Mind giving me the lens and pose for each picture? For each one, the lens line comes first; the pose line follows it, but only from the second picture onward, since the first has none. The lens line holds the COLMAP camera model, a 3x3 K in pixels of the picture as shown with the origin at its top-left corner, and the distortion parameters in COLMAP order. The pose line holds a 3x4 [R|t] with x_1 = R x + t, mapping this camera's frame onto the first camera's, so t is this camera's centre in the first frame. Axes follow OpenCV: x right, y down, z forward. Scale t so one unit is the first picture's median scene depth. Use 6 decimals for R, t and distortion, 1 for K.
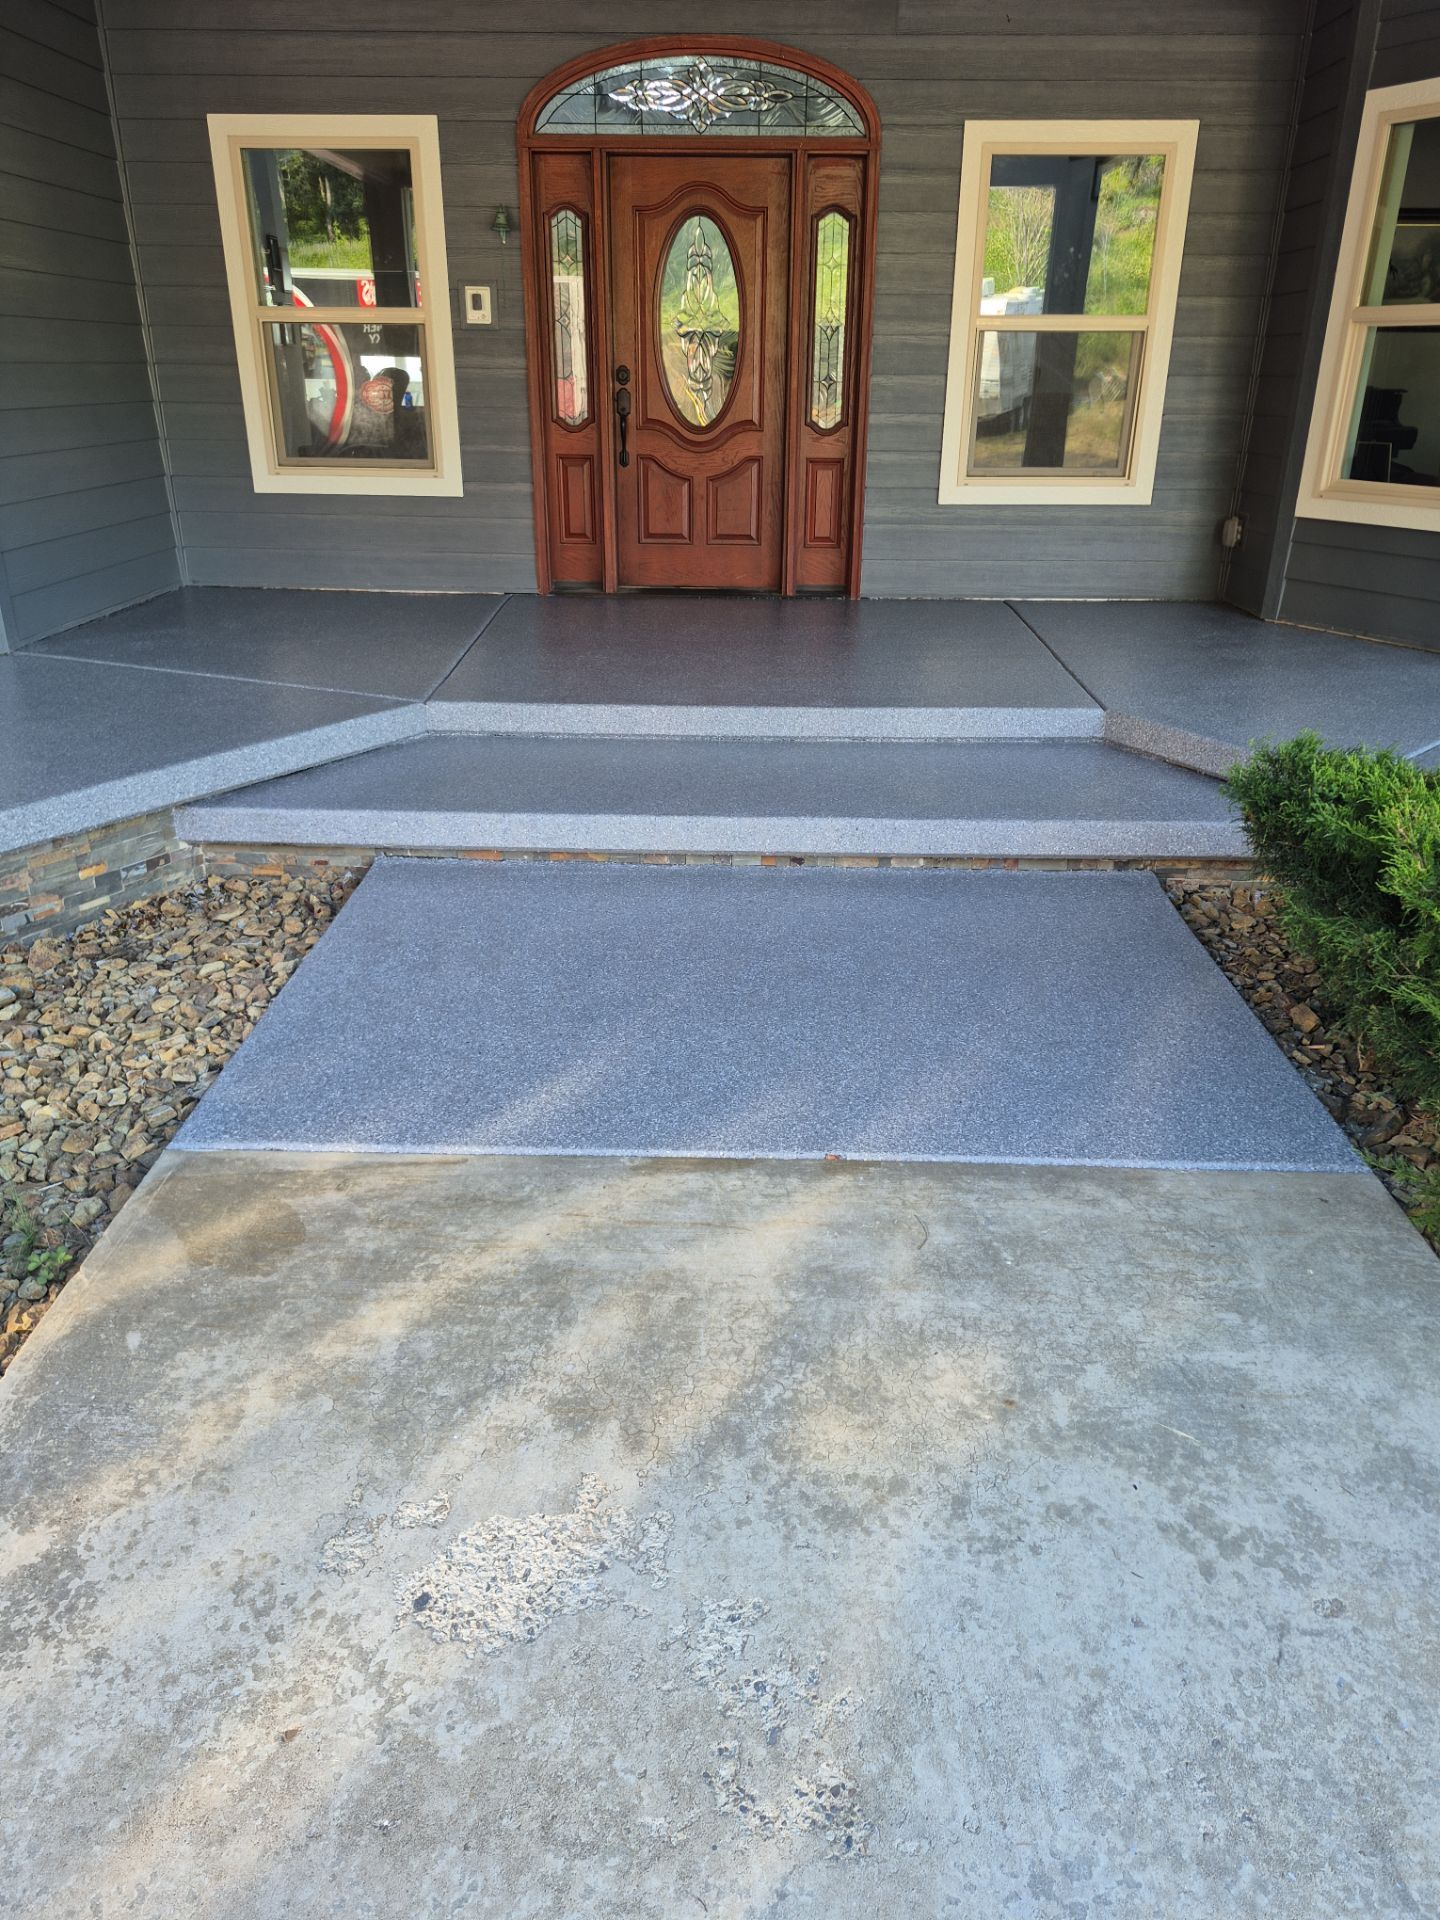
lens RADIAL K [[1372.7, 0, 720.9], [0, 1372.7, 965.9], [0, 0, 1]] dist [0.022548, -0.021280]
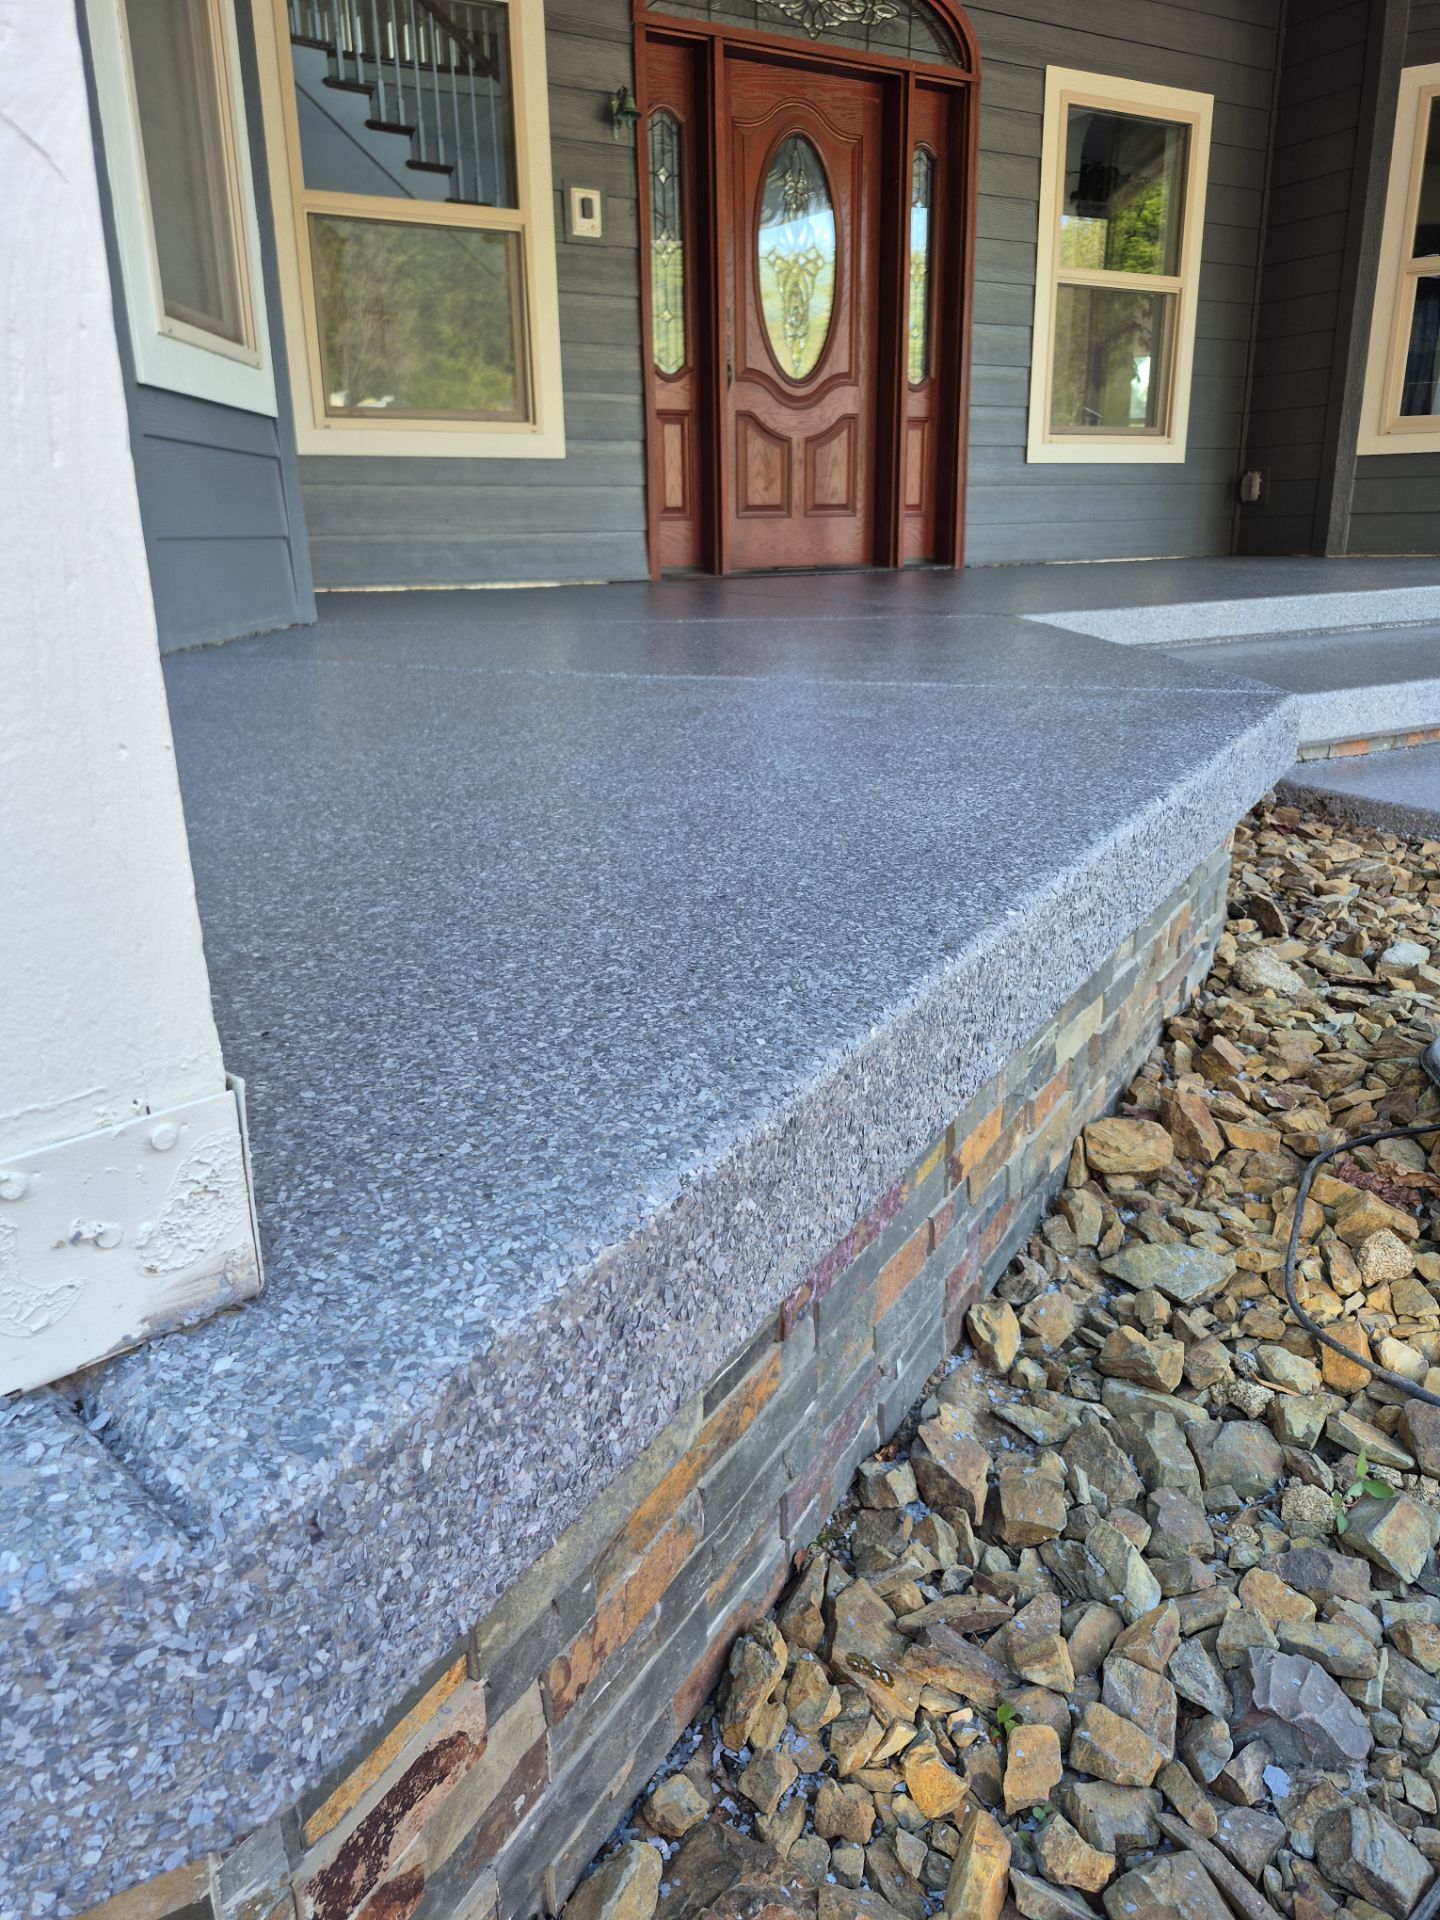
lens RADIAL K [[1372.7, 0, 716.7], [0, 1372.7, 957.3], [0, 0, 1]] dist [0.022548, -0.021280]
pose [[0.843859, -0.182079, 0.504727, -0.570927], [0.237964, 0.970092, -0.047897, -0.009489], [-0.480911, 0.160525, 0.861949, 0.339924]]
